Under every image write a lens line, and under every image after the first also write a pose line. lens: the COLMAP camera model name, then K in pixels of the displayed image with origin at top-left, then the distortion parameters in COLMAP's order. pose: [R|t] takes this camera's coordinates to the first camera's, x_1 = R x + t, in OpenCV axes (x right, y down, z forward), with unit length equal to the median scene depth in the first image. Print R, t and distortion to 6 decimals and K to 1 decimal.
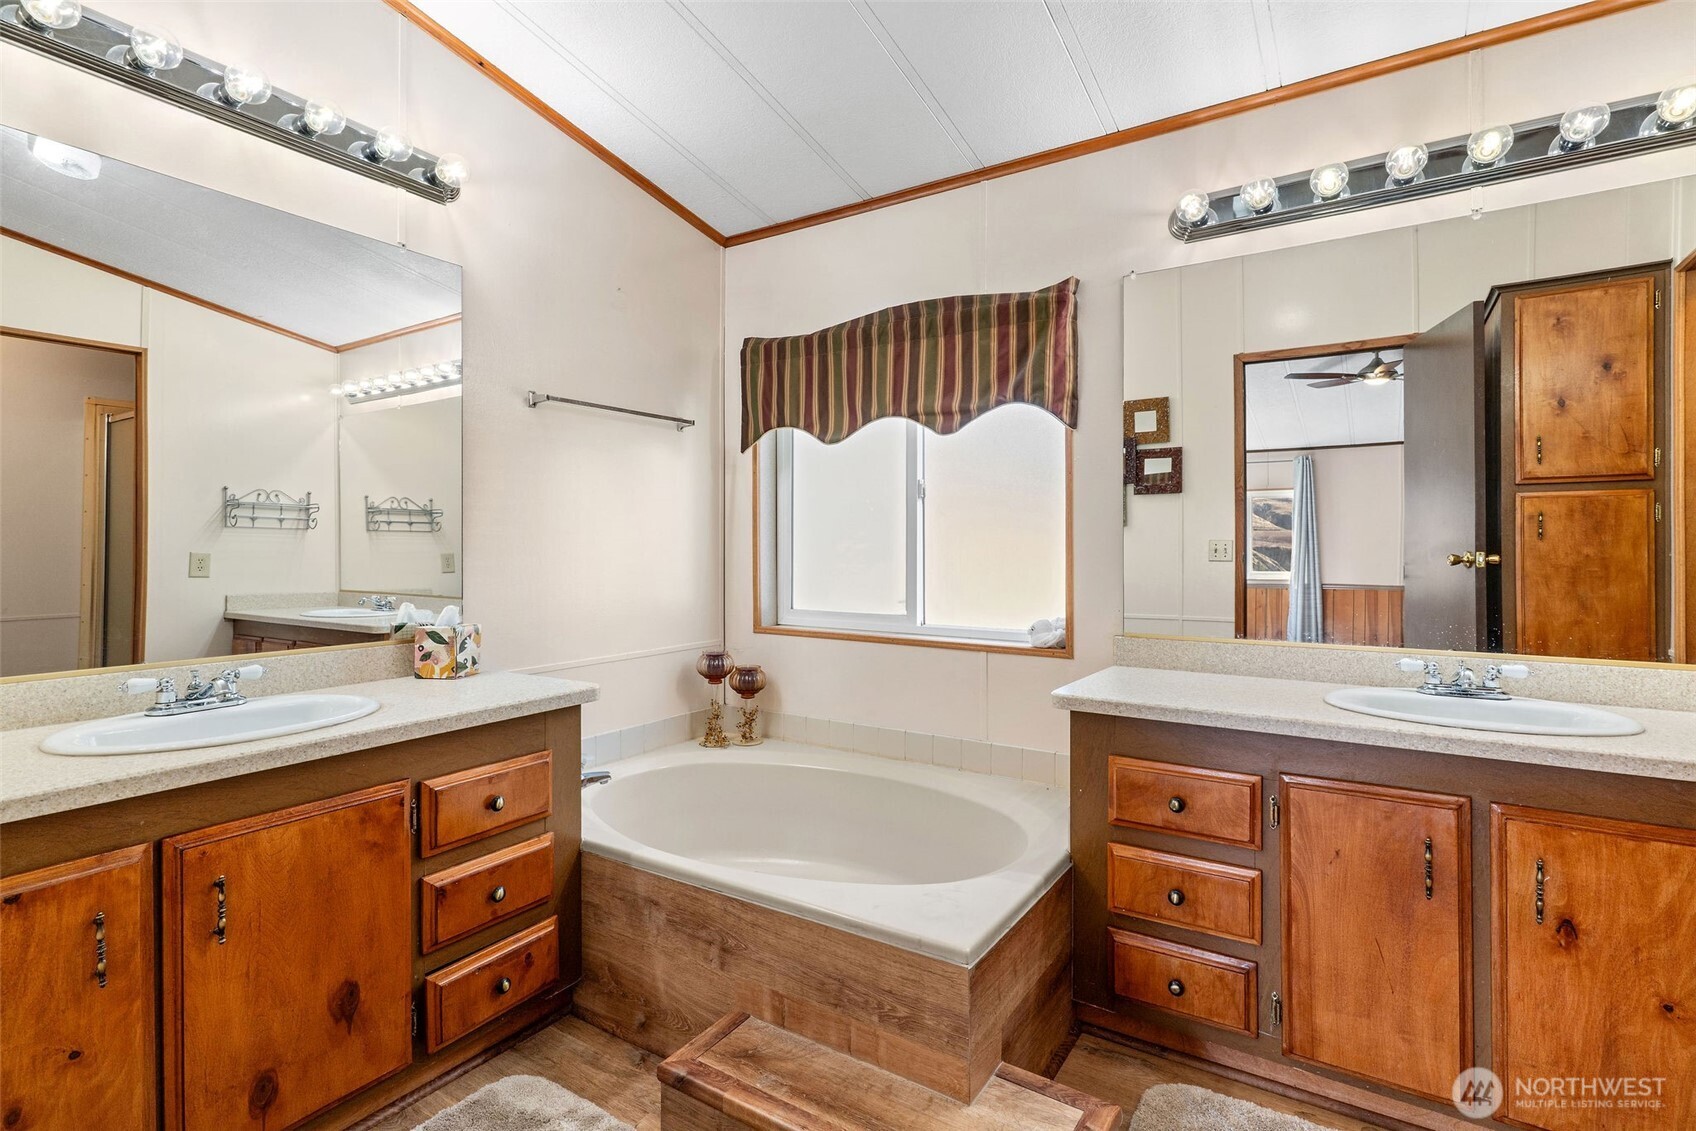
lens RADIAL K [[798.8, 0, 843.8], [0, 798.8, 554.3], [0, 0, 1]] dist [0.001535, 0.000365]
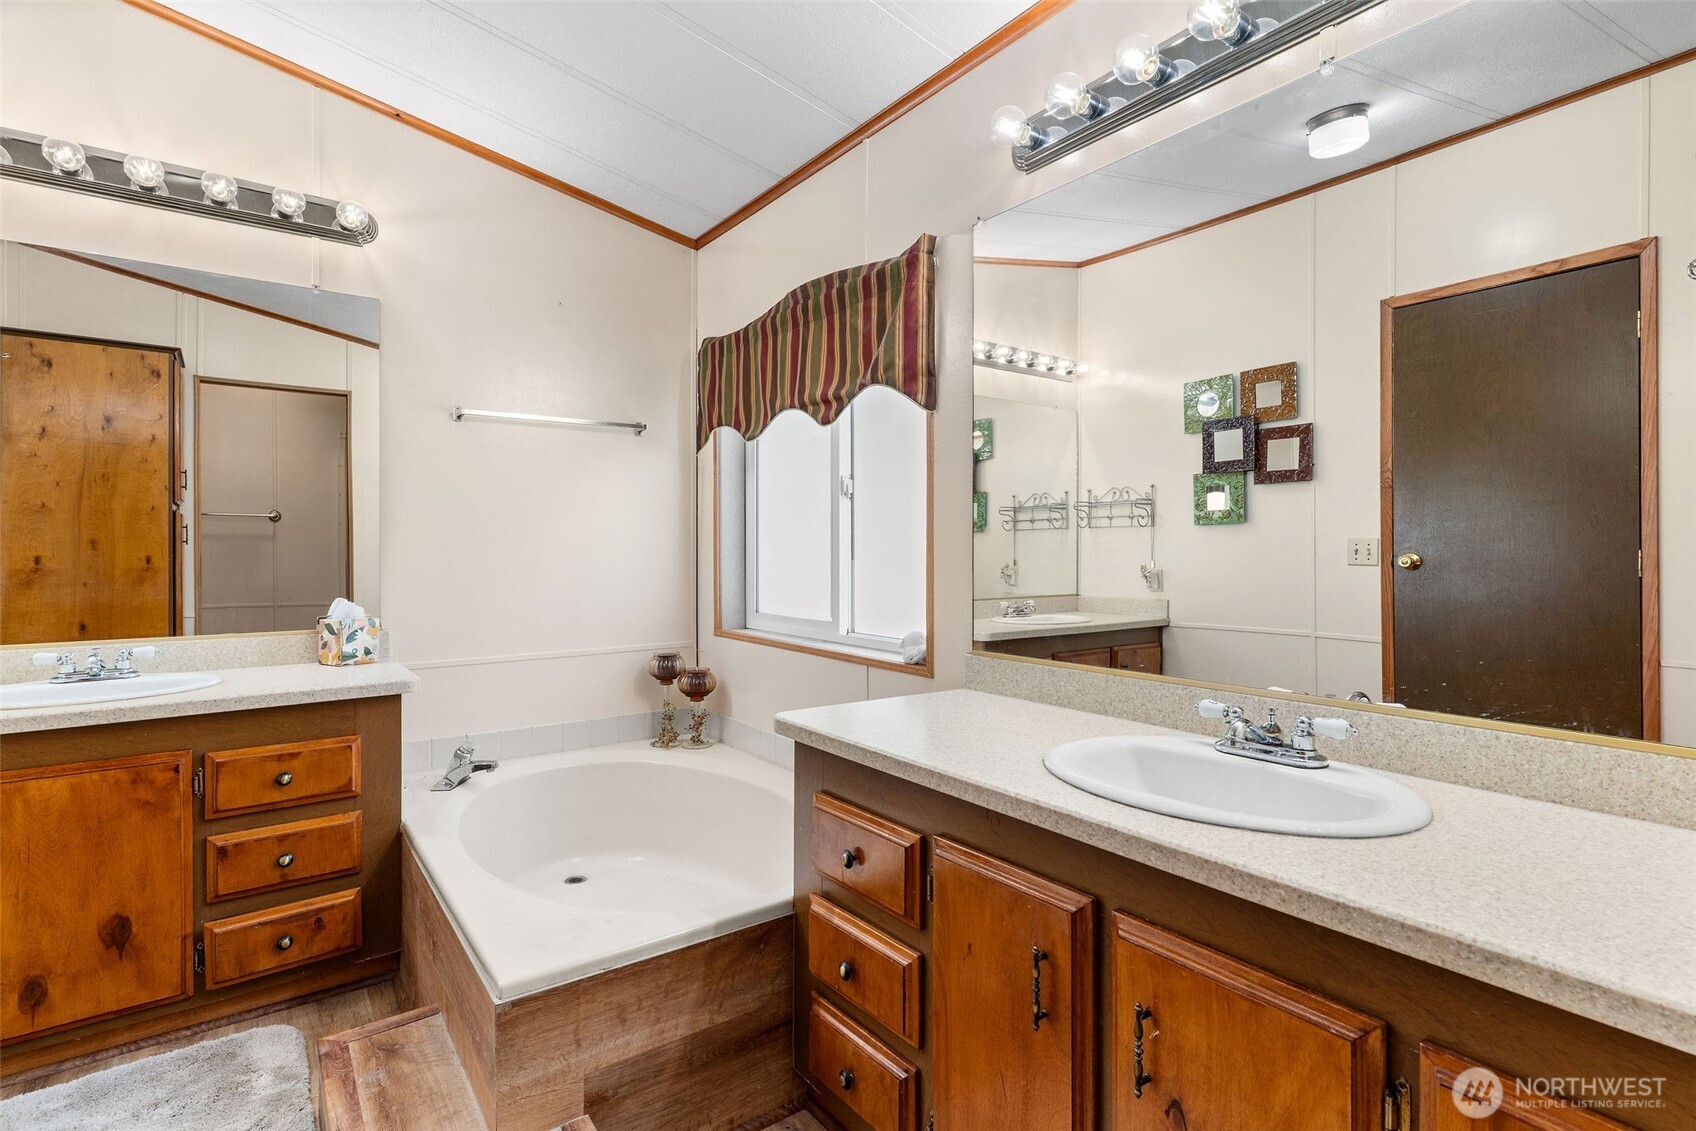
lens RADIAL K [[806.0, 0, 852.0], [0, 806.0, 558.7], [0, 0, 1]] dist [0.001476, -0.000696]
pose [[0.939209, 0.001943, -0.343341, 0.510822], [-0.001169, 0.999996, 0.002460, 0.000184], [0.343345, -0.001909, 0.939208, 0.157102]]
